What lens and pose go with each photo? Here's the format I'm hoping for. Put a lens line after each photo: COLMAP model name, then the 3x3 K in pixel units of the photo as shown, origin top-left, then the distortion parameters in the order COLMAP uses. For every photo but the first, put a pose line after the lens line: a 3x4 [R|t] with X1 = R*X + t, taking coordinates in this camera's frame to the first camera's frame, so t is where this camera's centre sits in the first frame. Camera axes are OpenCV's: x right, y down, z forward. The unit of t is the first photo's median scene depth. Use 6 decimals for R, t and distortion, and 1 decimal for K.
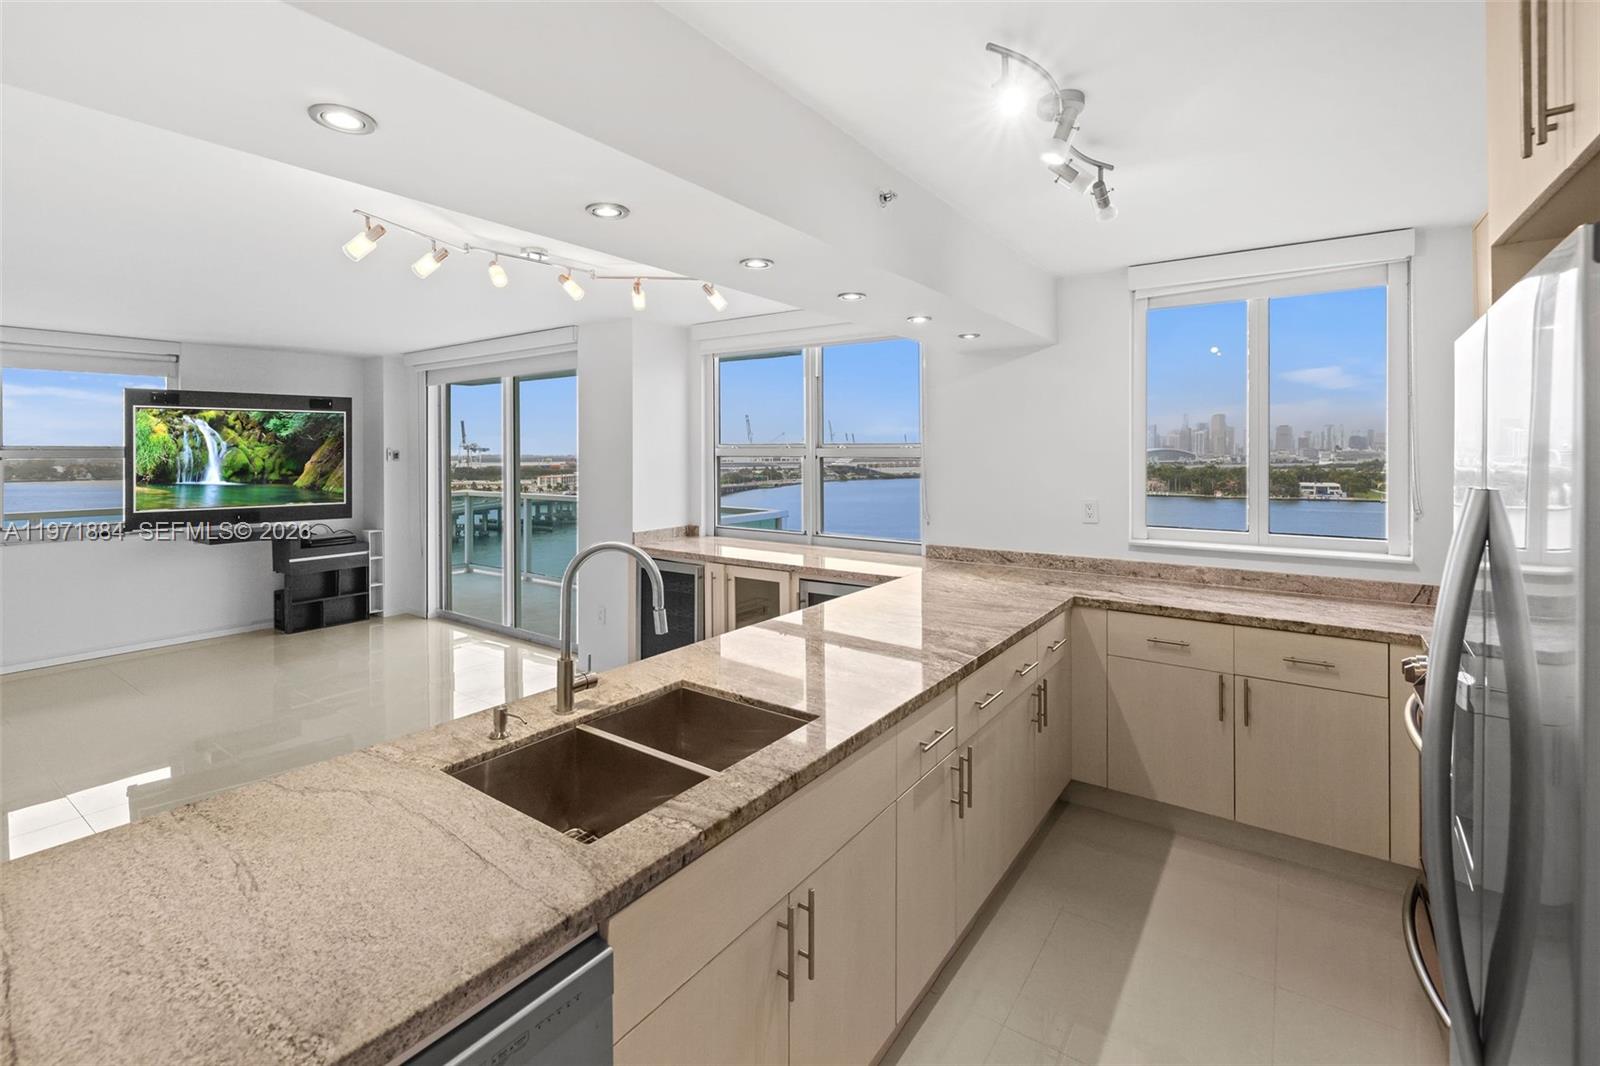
lens RADIAL K [[699.8, 0, 784.5], [0, 699.8, 450.0], [0, 0, 1]] dist [0.002450, 0.000175]
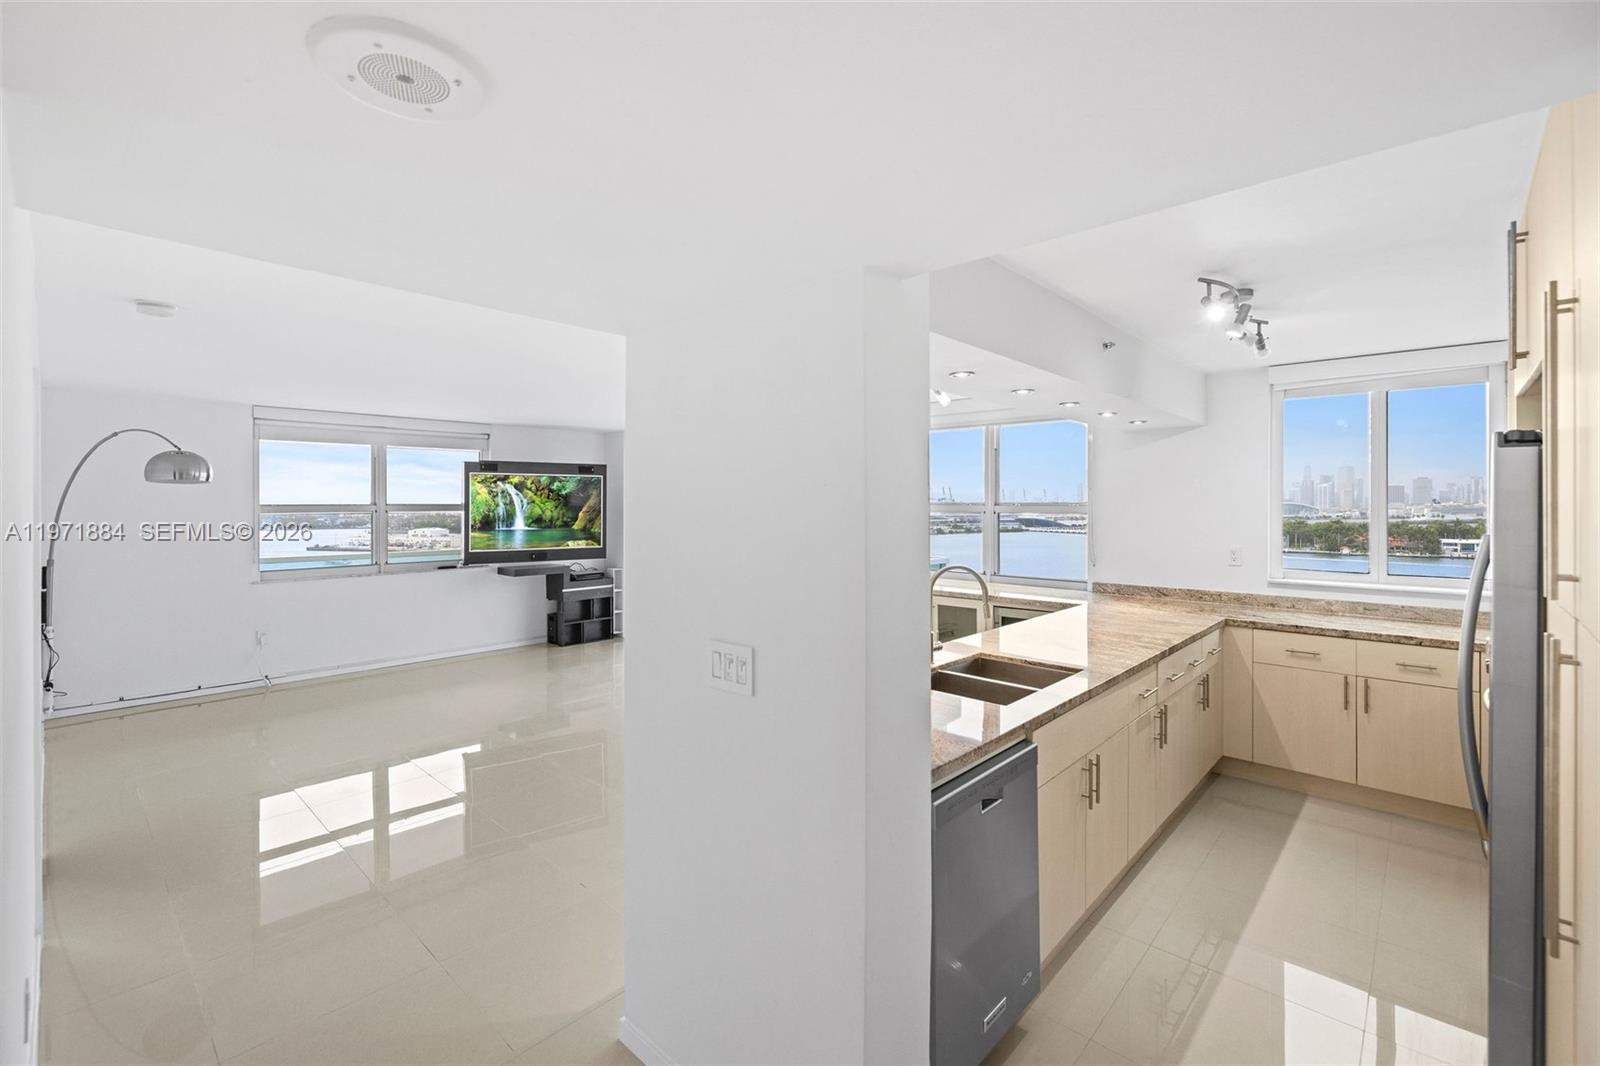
lens RADIAL K [[680.7, 0, 791.7], [0, 680.7, 503.5], [0, 0, 1]] dist [0.000473, 0.000093]
pose [[0.991832, 0.001166, -0.127543, -0.131809], [-0.001090, 0.999999, 0.000666, -0.005573], [0.127544, -0.000522, 0.991833, -0.214327]]
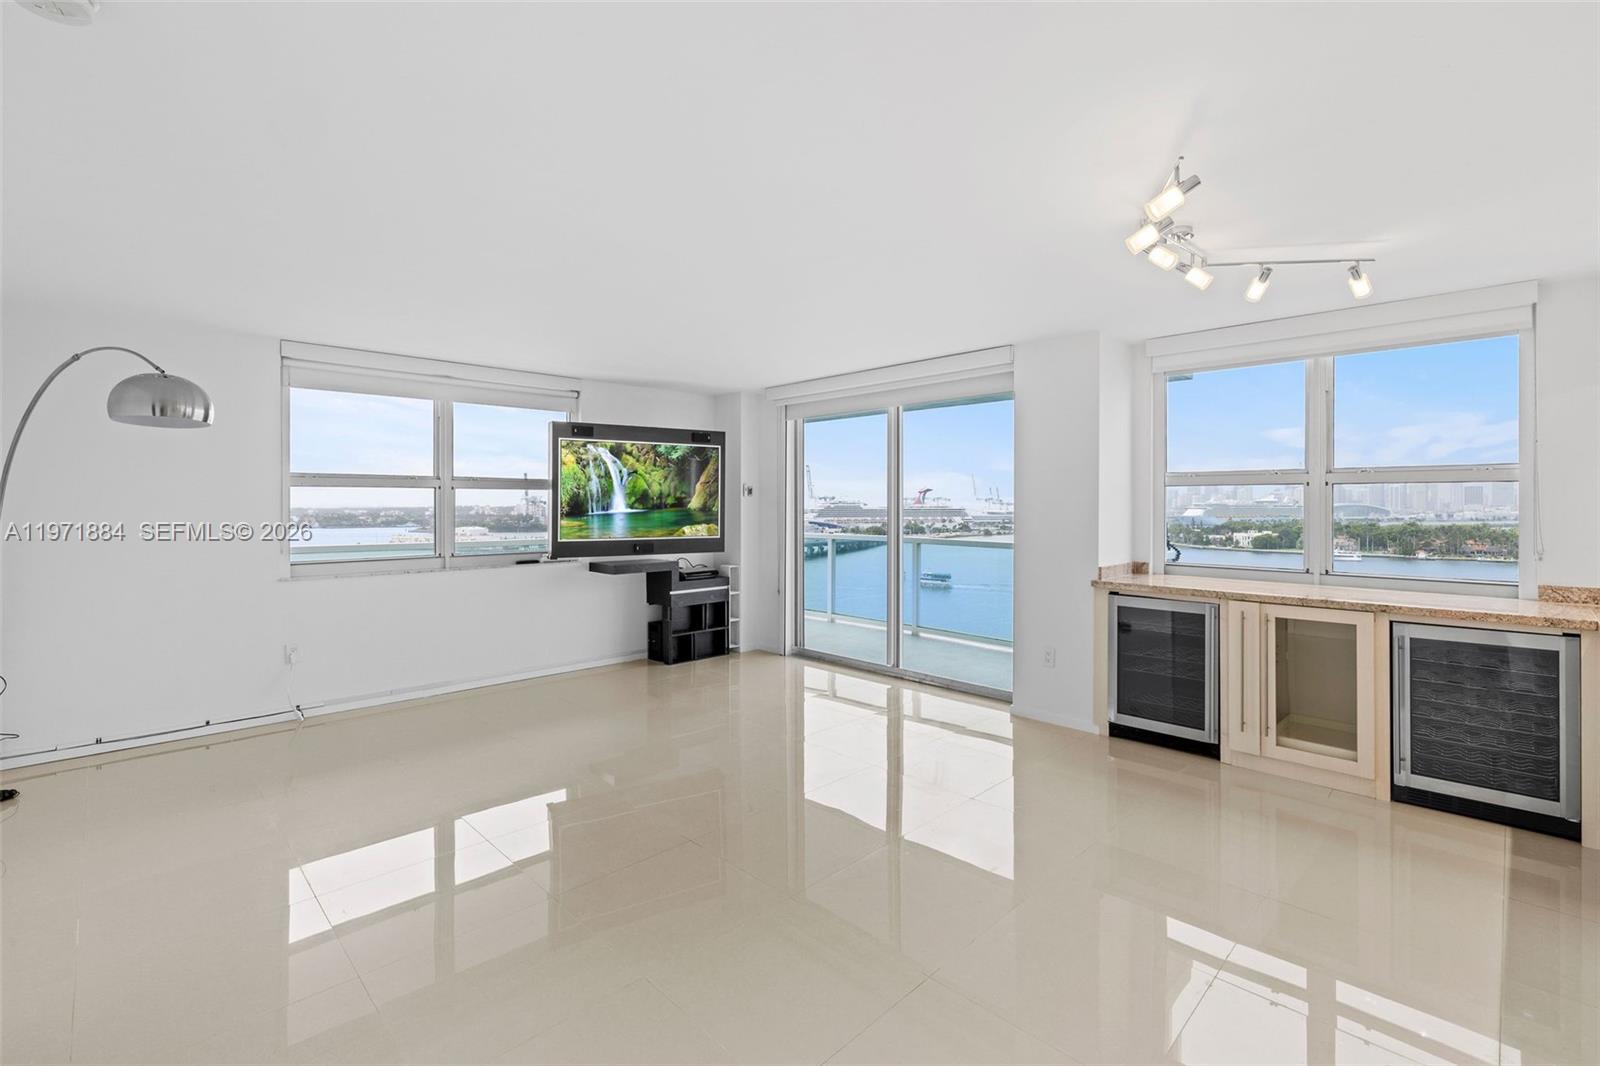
lens RADIAL K [[694.9, 0, 803.0], [0, 694.9, 505.9], [0, 0, 1]] dist [0.000152, 0.000421]
pose [[0.986170, 0.002472, -0.165719, -0.374563], [-0.002119, 0.999995, 0.002308, 0.031228], [0.165724, -0.001925, 0.986170, 0.042544]]
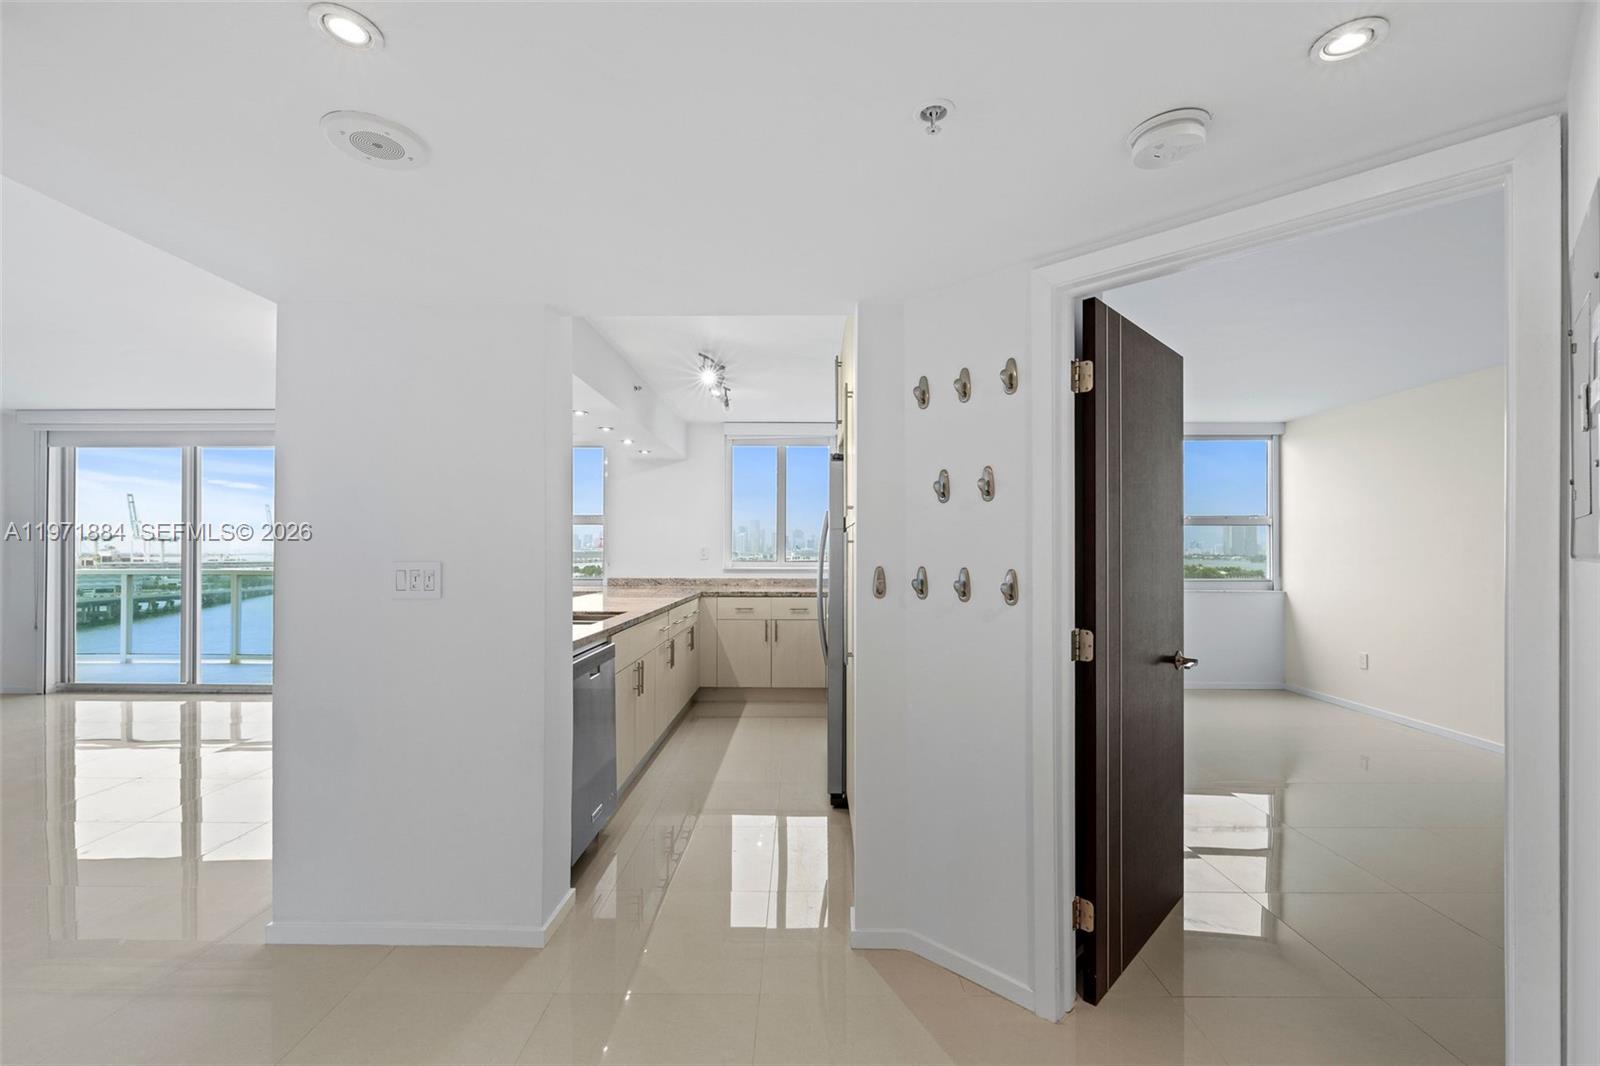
lens RADIAL K [[682.3, 0, 790.9], [0, 682.3, 544.7], [0, 0, 1]] dist [-0.000180, 0.000158]
pose [[0.820447, 0.008219, 0.571663, -0.249916], [-0.004622, 0.999959, -0.007743, 0.050921], [-0.571703, 0.003711, 0.820452, -0.371157]]
